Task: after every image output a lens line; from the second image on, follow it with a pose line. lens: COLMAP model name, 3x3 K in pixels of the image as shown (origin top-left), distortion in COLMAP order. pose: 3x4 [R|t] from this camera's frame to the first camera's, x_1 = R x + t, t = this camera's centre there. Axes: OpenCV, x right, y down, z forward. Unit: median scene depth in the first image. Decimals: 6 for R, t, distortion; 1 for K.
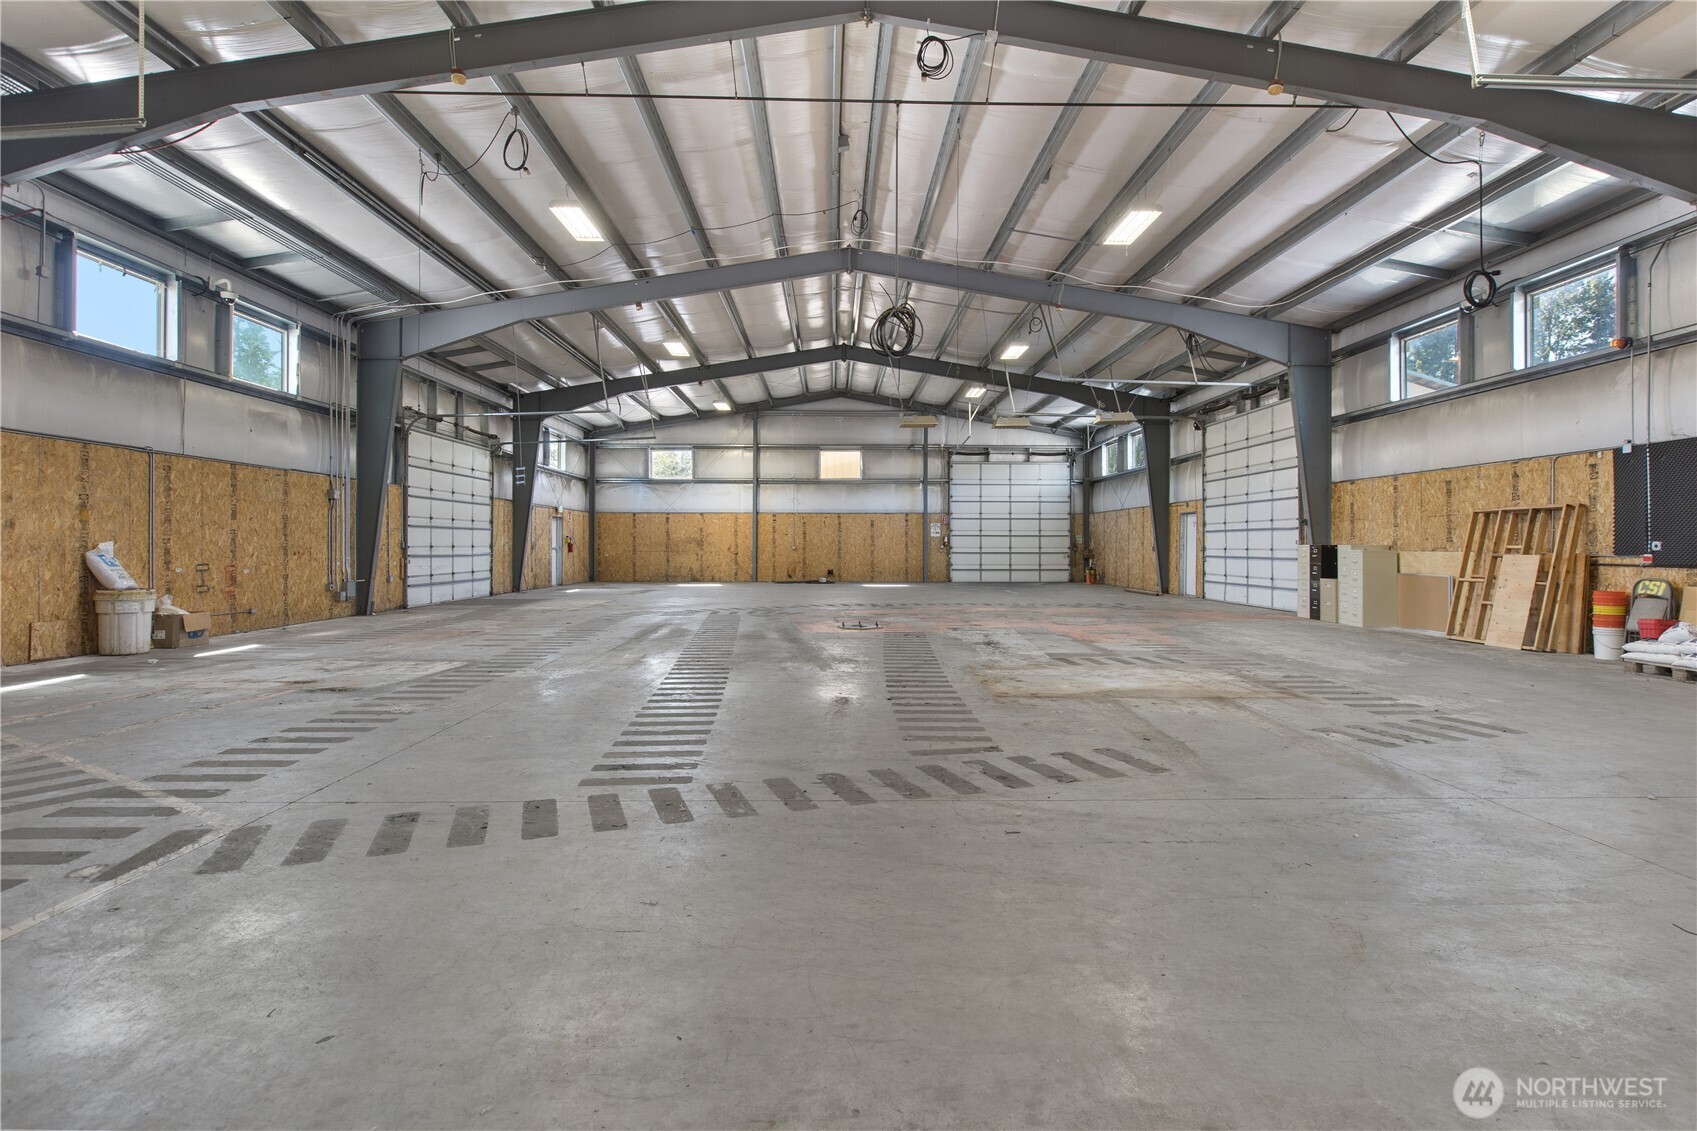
lens RADIAL K [[869.8, 0, 837.5], [0, 869.8, 539.2], [0, 0, 1]] dist [-0.016248, -0.000341]
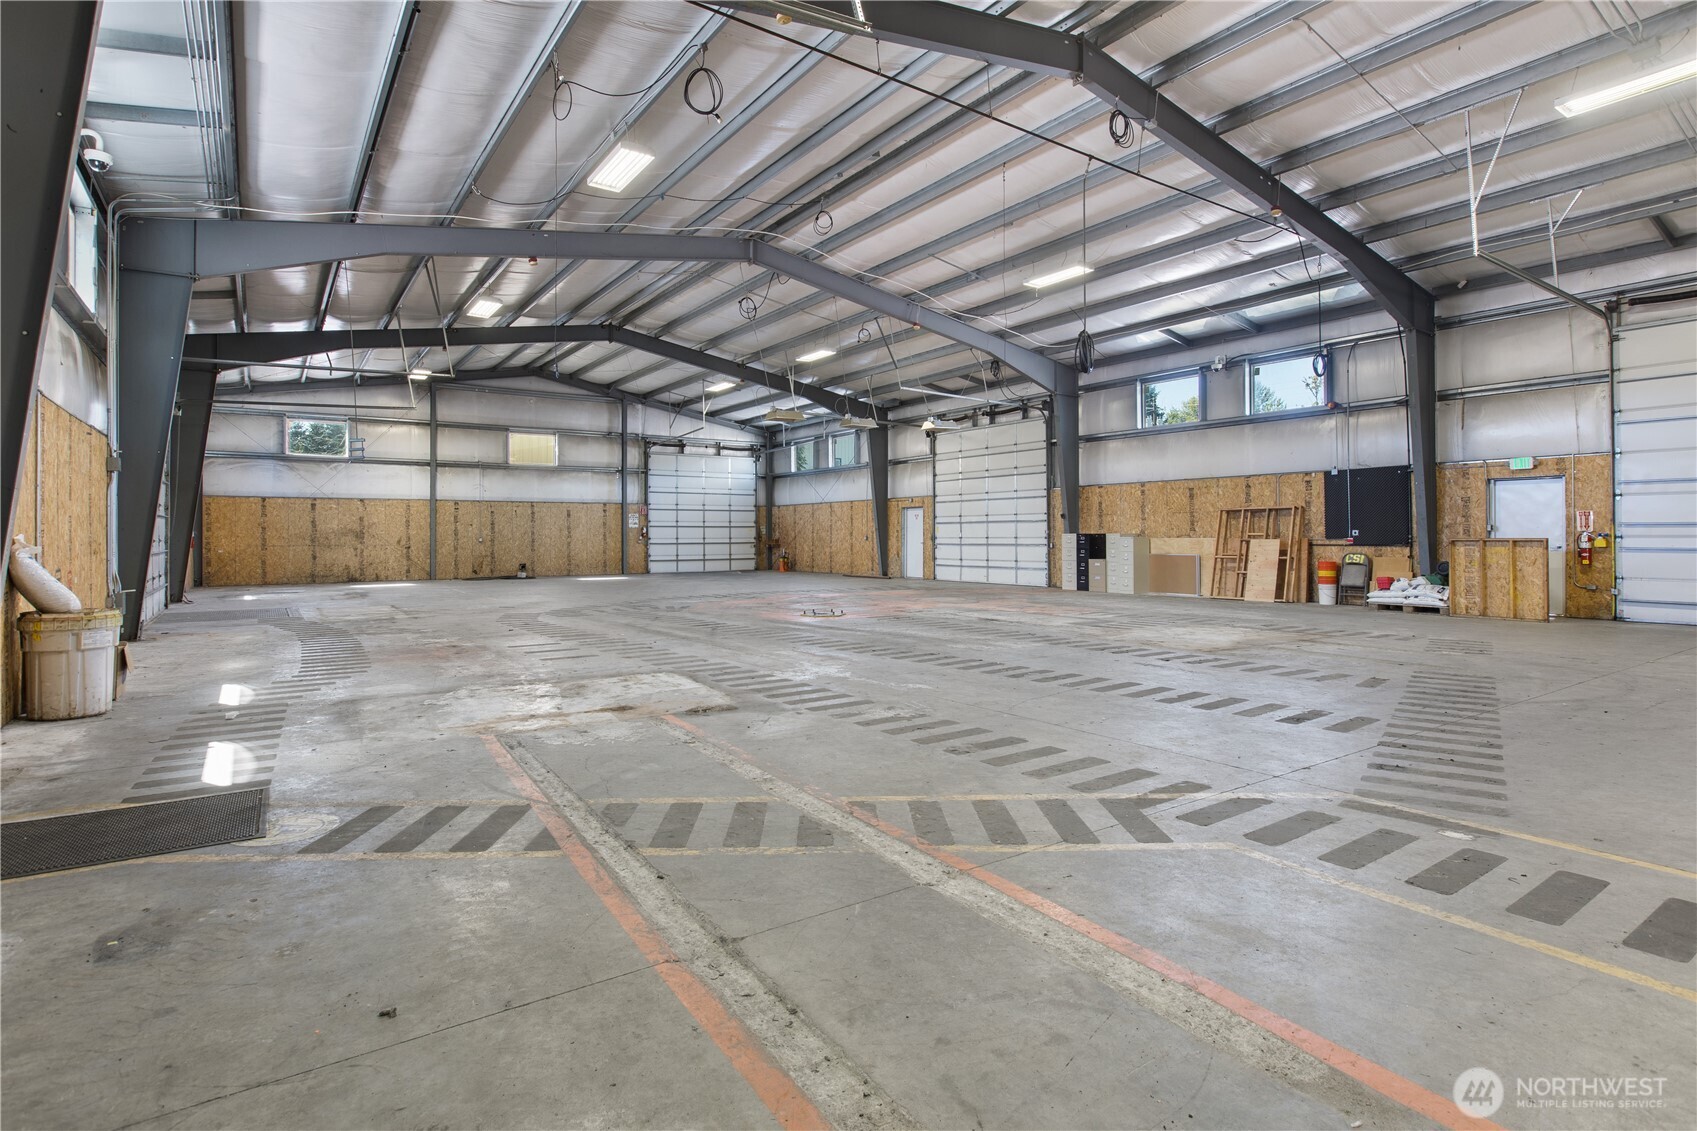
lens RADIAL K [[869.8, 0, 837.5], [0, 869.8, 539.2], [0, 0, 1]] dist [-0.016248, -0.000341]
pose [[0.830441, -0.007427, 0.557057, -0.535419], [0.001829, 0.999942, 0.010605, 0.000469], [-0.557103, -0.007787, 0.830407, 0.130014]]
